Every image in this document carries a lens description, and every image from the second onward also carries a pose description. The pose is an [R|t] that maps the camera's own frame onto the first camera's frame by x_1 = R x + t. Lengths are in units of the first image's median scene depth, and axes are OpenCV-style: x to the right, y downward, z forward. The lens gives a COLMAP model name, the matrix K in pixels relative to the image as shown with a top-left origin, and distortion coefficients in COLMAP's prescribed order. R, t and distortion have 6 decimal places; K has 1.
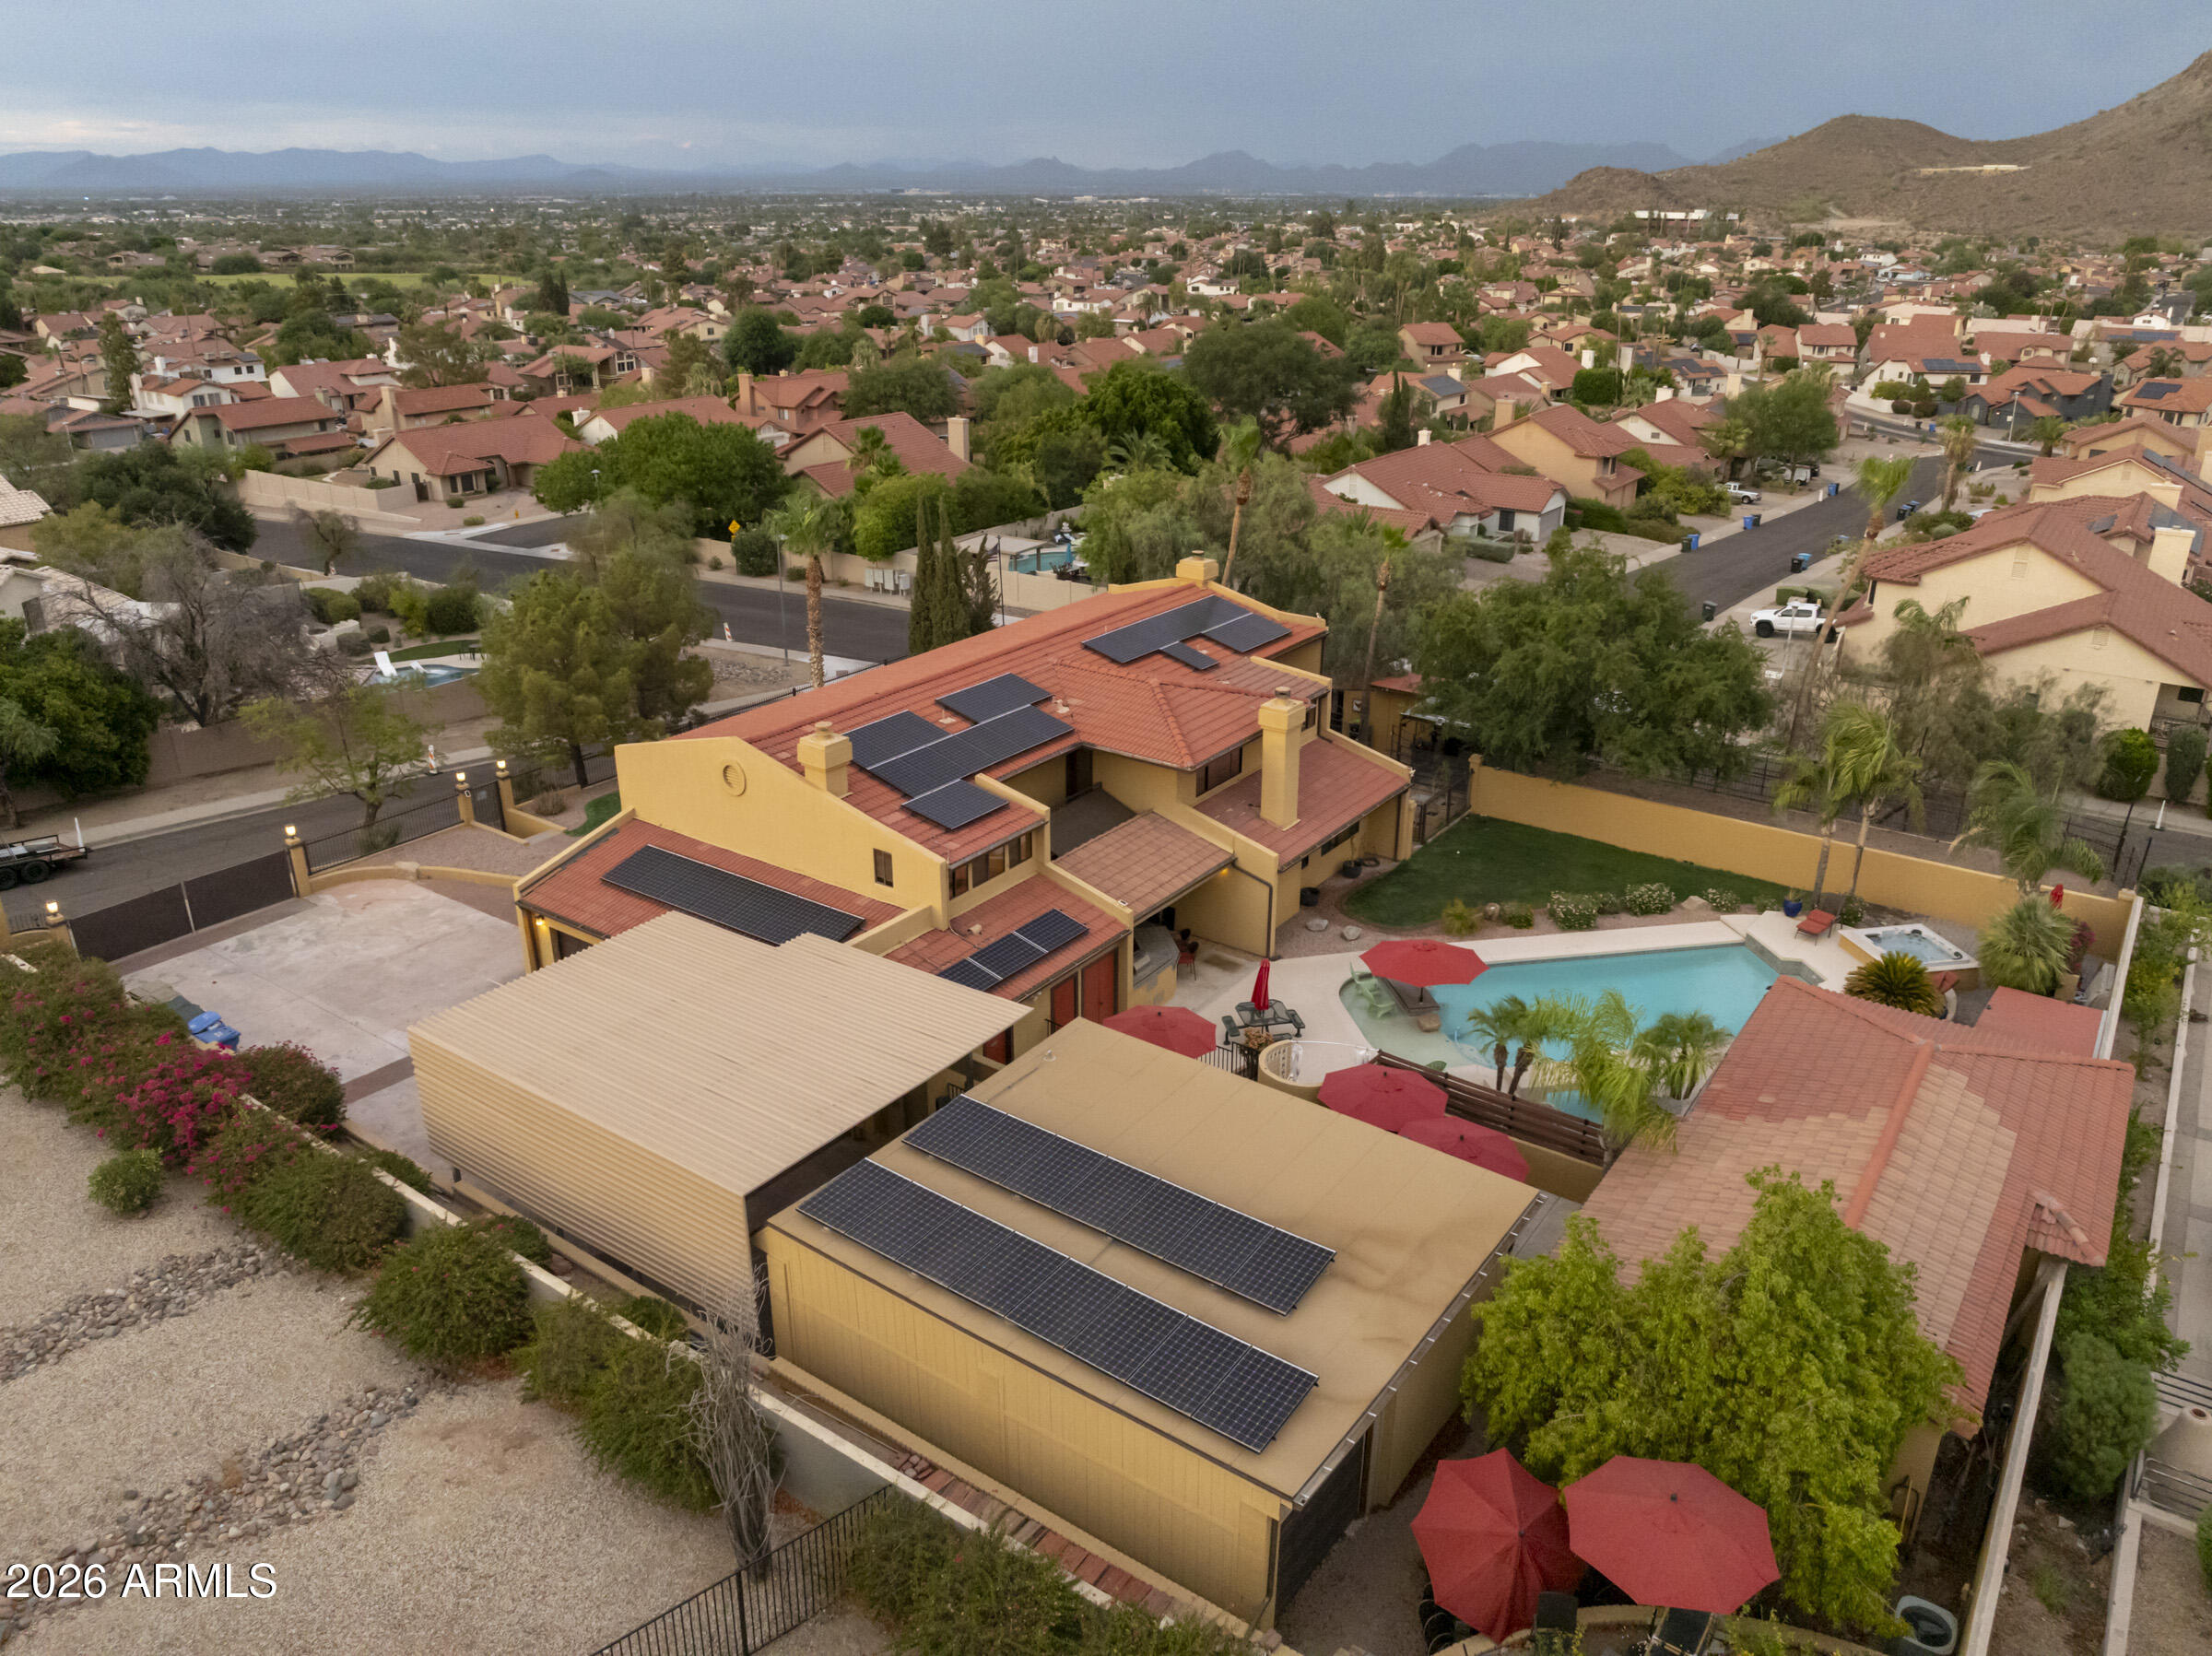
lens RADIAL K [[1547.8, 0, 1106.0], [0, 1547.8, 828.0], [0, 0, 1]] dist [0.000718, -0.047219]
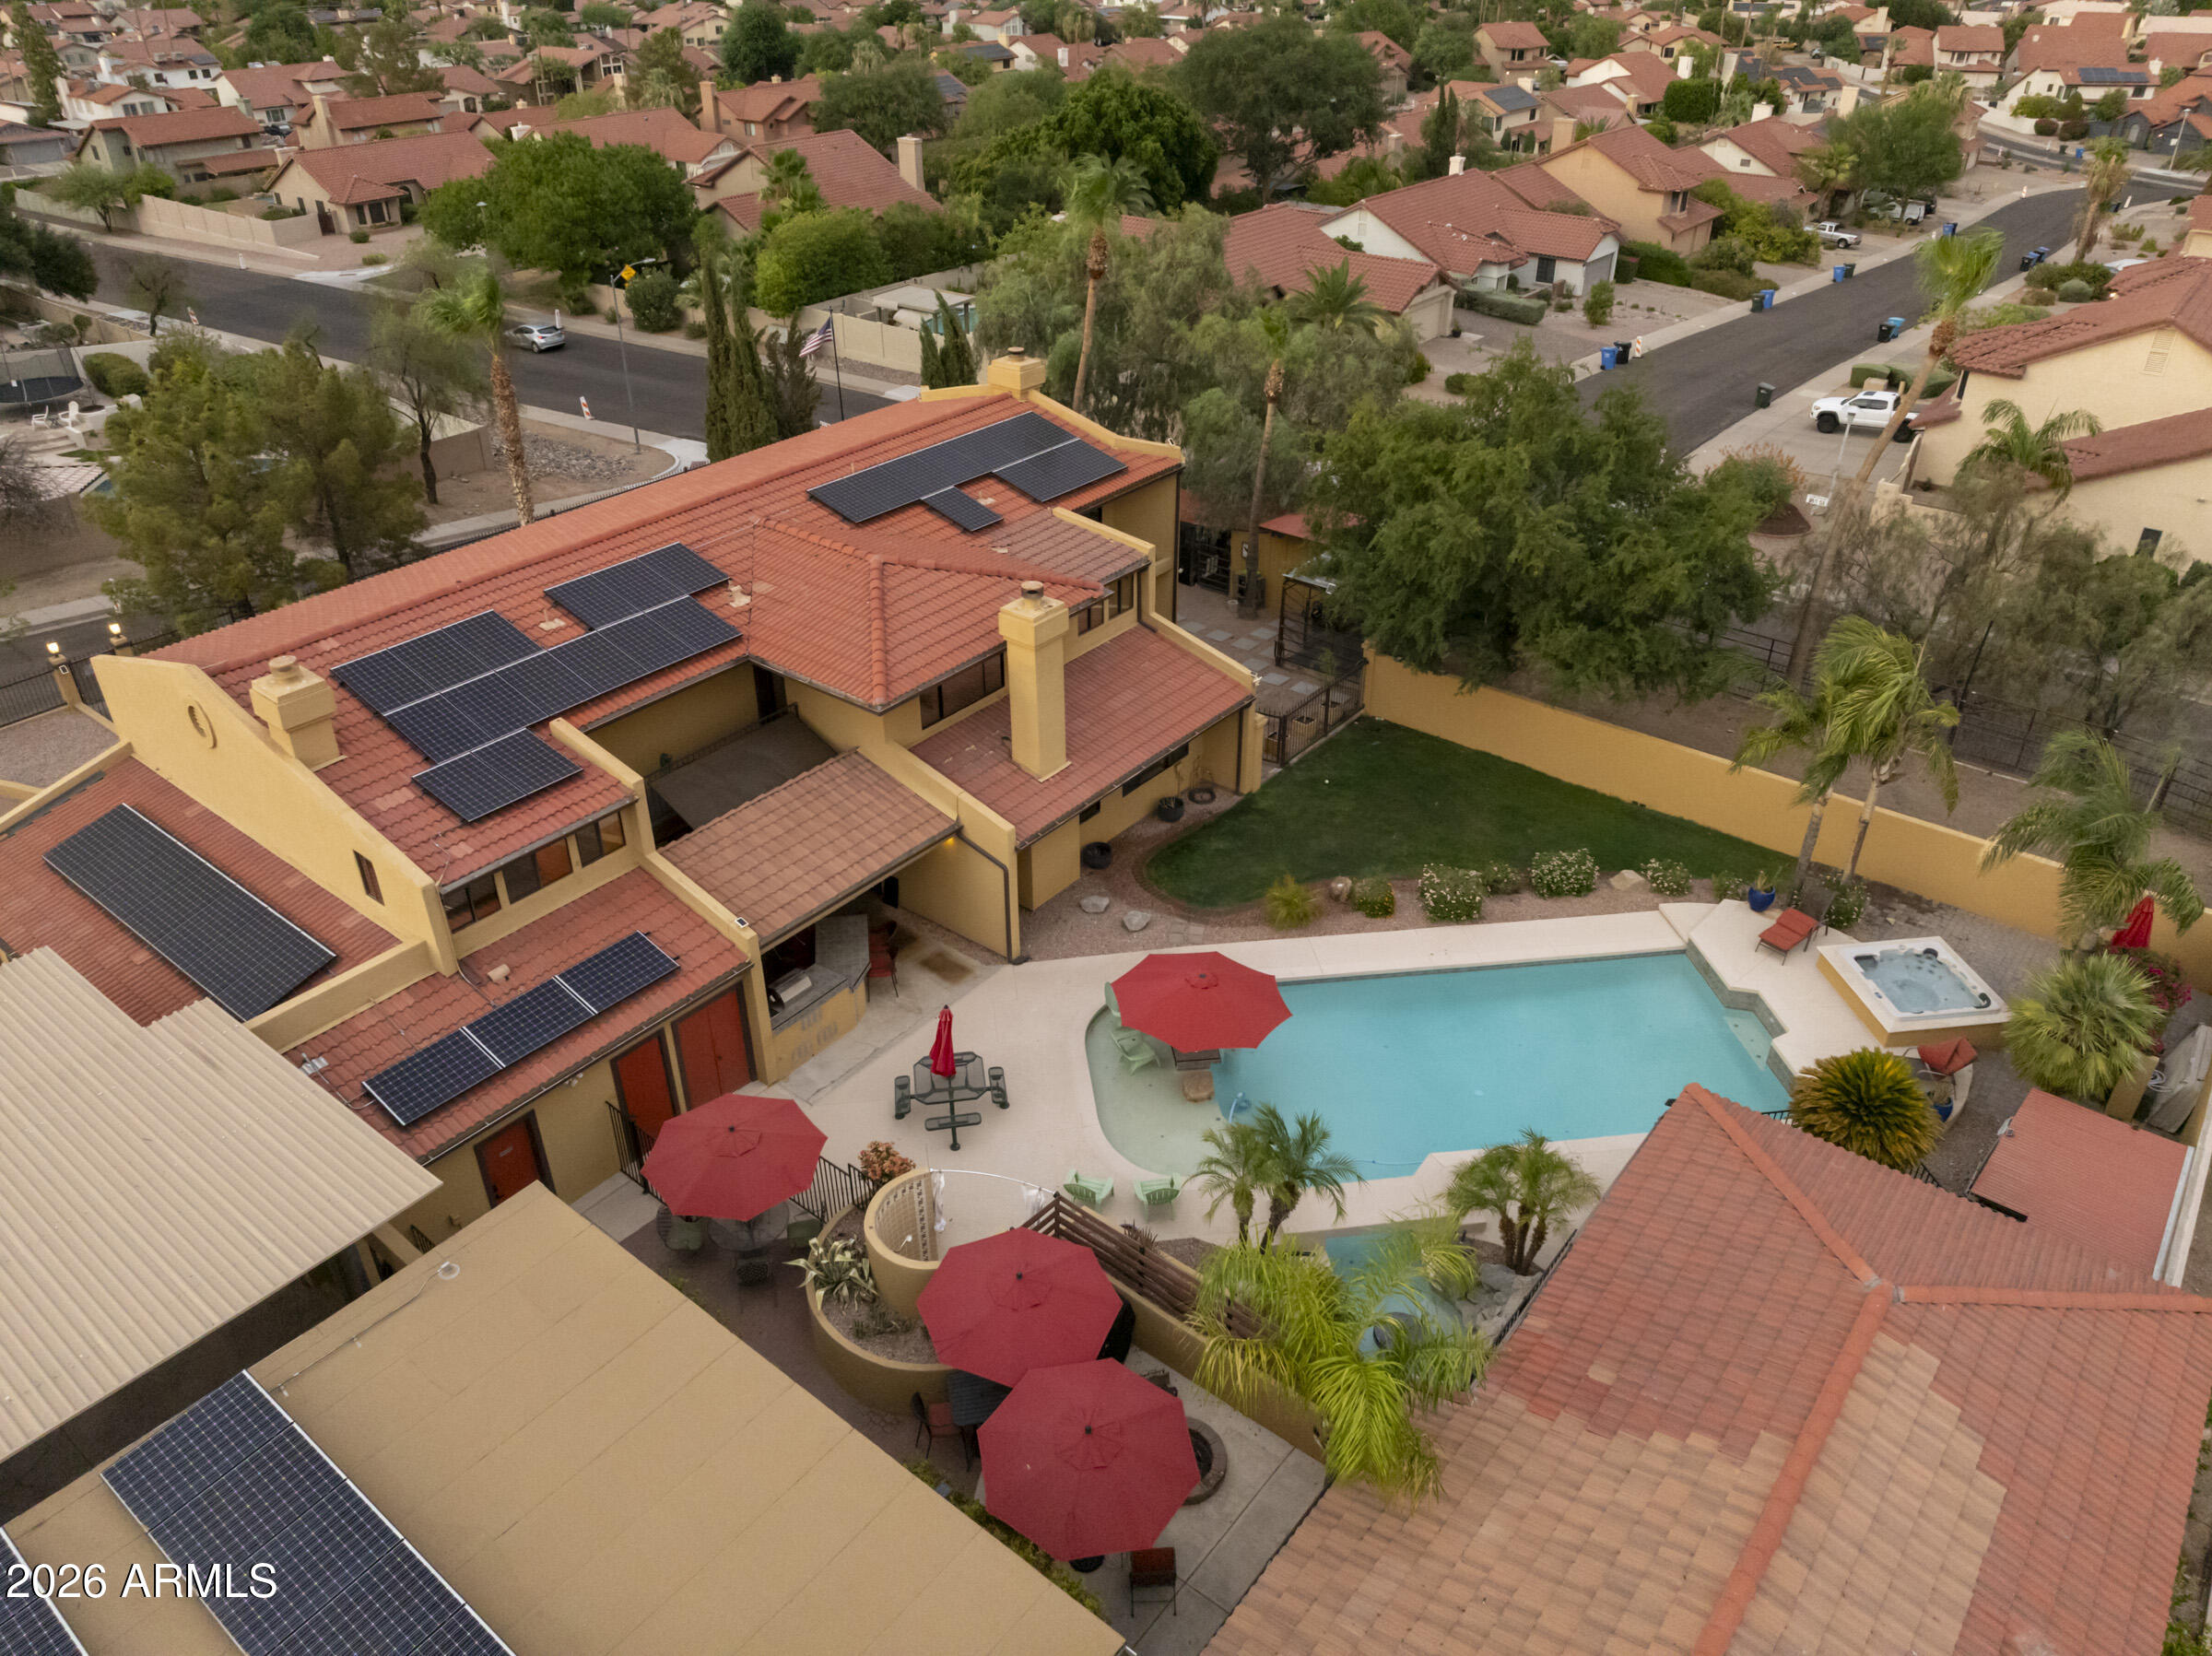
lens RADIAL K [[1546.4, 0, 1102.9], [0, 1546.4, 826.2], [0, 0, 1]] dist [-0.039354, 0.023844]
pose [[0.998564, 0.026576, -0.046508, 0.086184], [-0.018384, 0.985538, 0.168455, -0.047811], [0.050312, -0.167358, 0.984612, 0.145016]]
